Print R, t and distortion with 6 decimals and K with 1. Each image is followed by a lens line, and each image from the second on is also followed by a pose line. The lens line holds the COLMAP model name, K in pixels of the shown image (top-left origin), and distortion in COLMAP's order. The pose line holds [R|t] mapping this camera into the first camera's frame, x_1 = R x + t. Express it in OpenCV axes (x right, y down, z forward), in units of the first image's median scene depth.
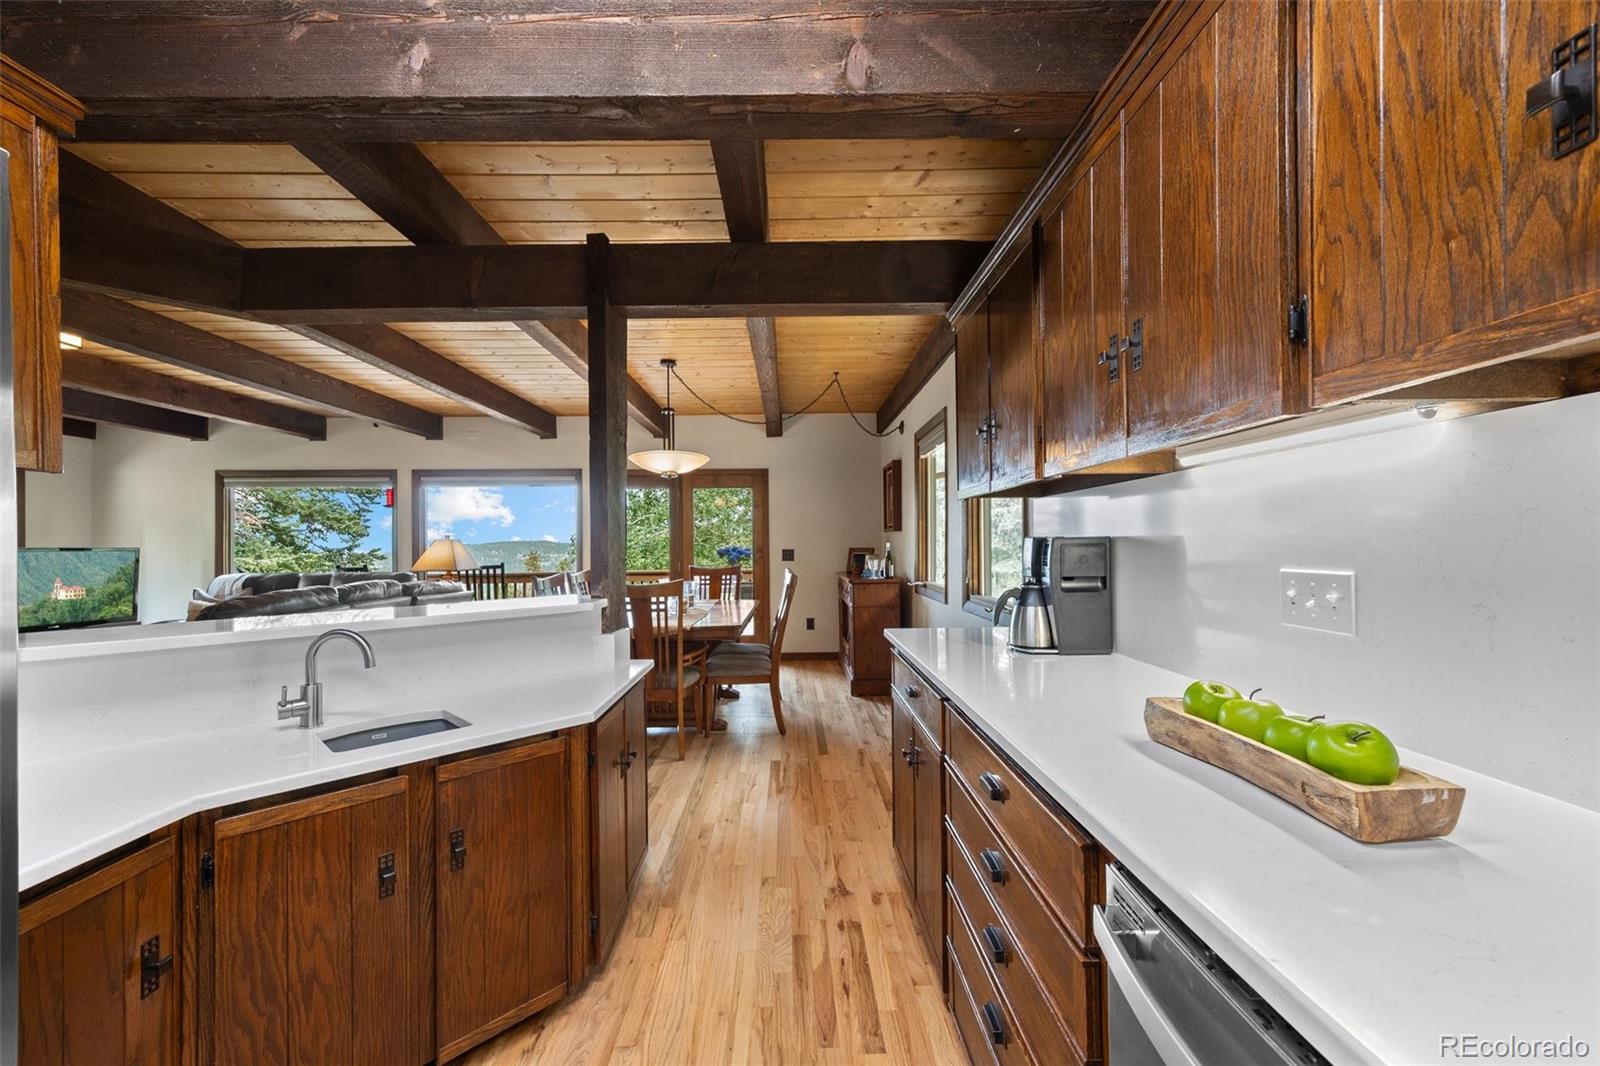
lens RADIAL K [[620.3, 0, 799.8], [0, 620.3, 536.1], [0, 0, 1]] dist [0.006489, -0.000178]
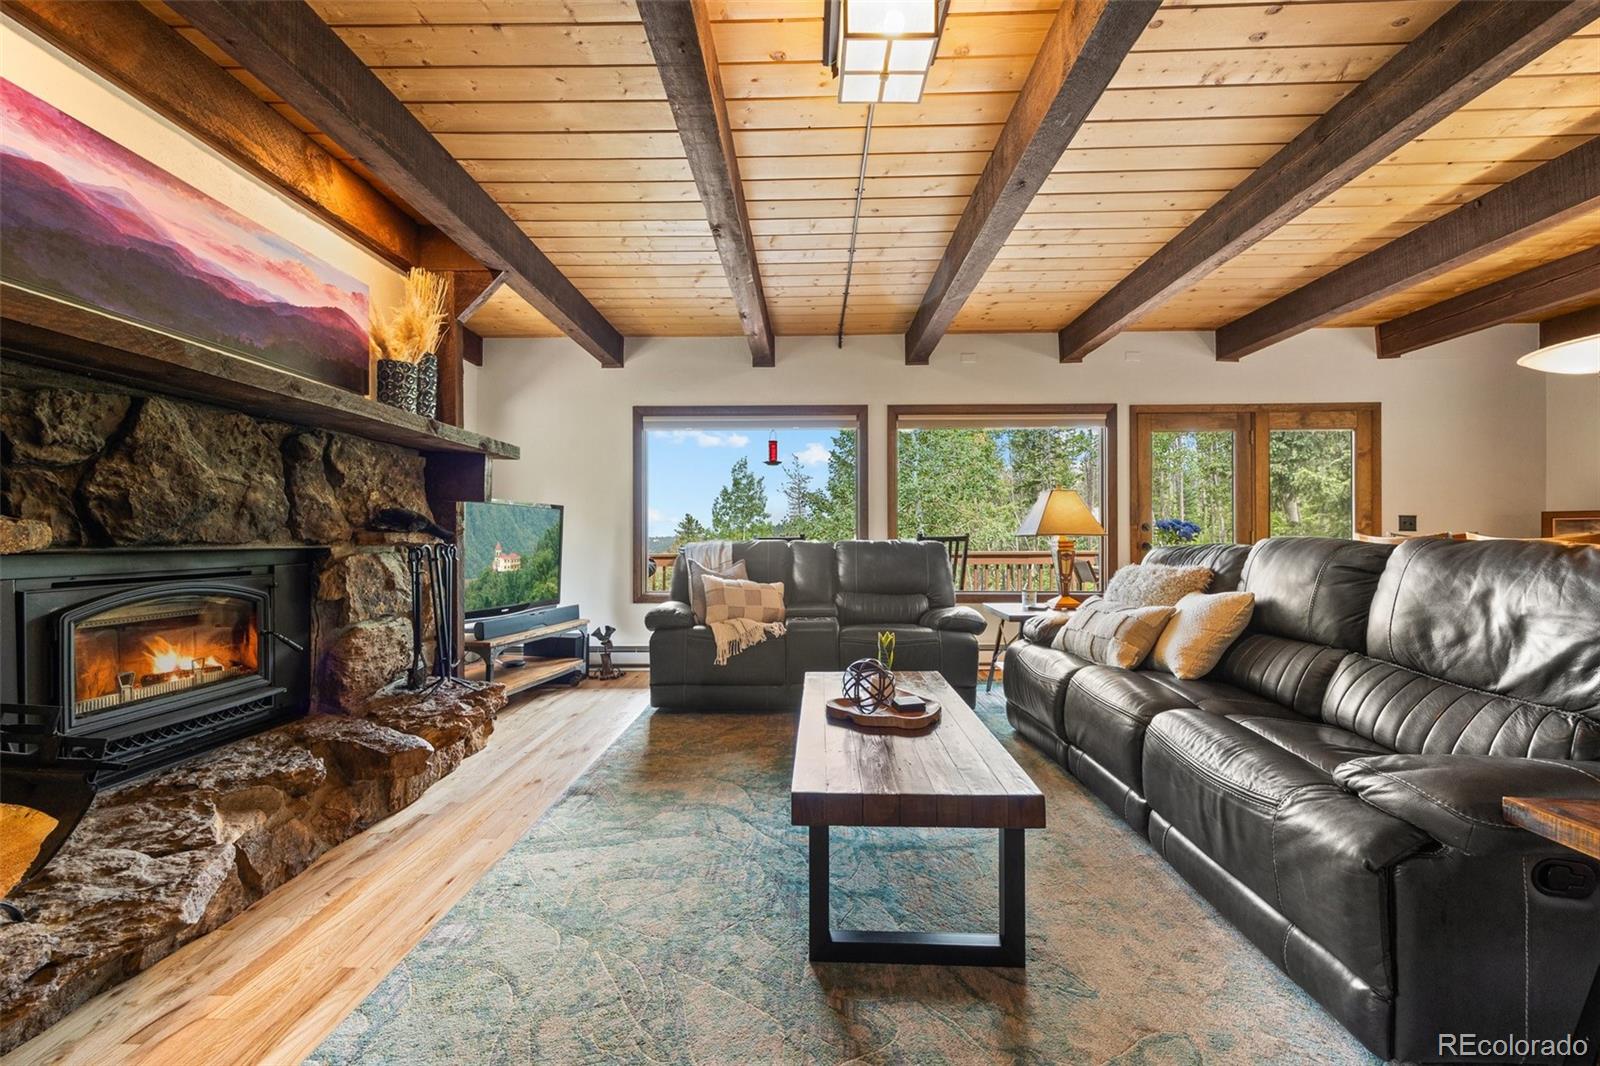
lens RADIAL K [[617.5, 0, 801.7], [0, 617.5, 538.3], [0, 0, 1]] dist [0.007808, -0.000018]
pose [[0.999293, 0.005771, -0.037161, -0.715411], [-0.005283, 0.999899, 0.013219, 0.043946], [0.037234, -0.013013, 0.999222, 0.262111]]
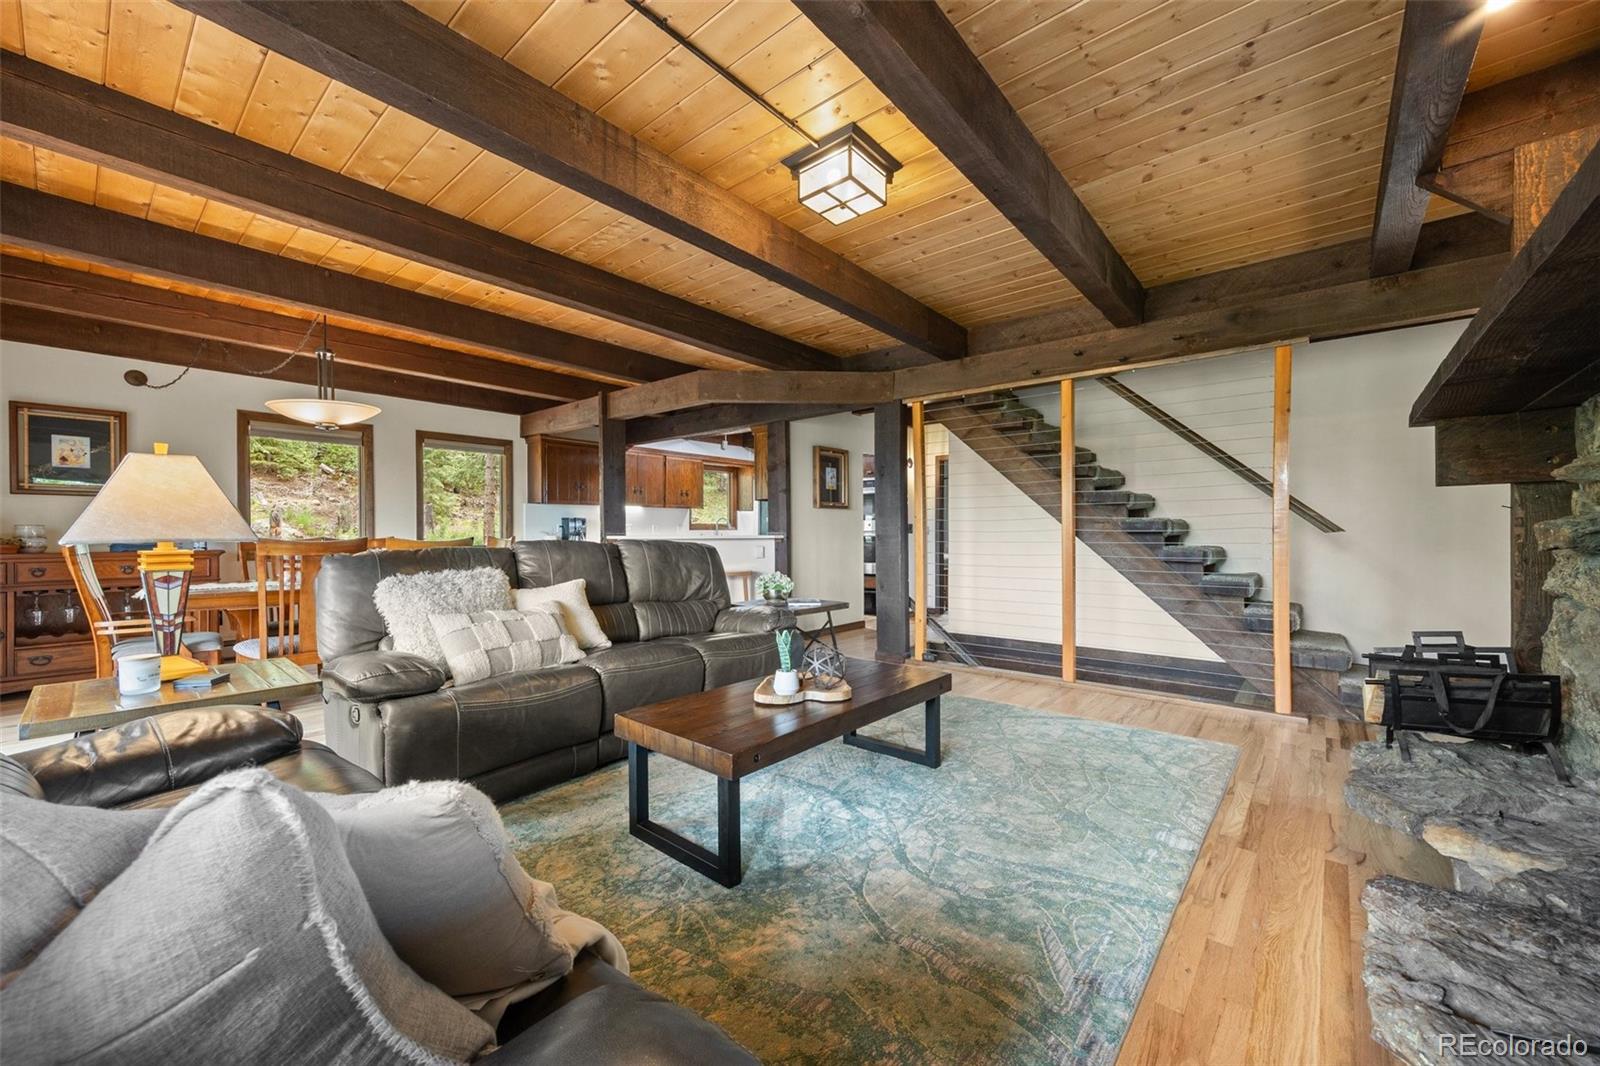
lens RADIAL K [[620.3, 0, 799.8], [0, 620.3, 536.1], [0, 0, 1]] dist [0.006489, -0.000178]
pose [[-0.750703, 0.010276, 0.660560, -0.938093], [0.004206, 0.999933, -0.010776, 0.049948], [-0.660626, -0.005311, -0.750696, 0.892900]]
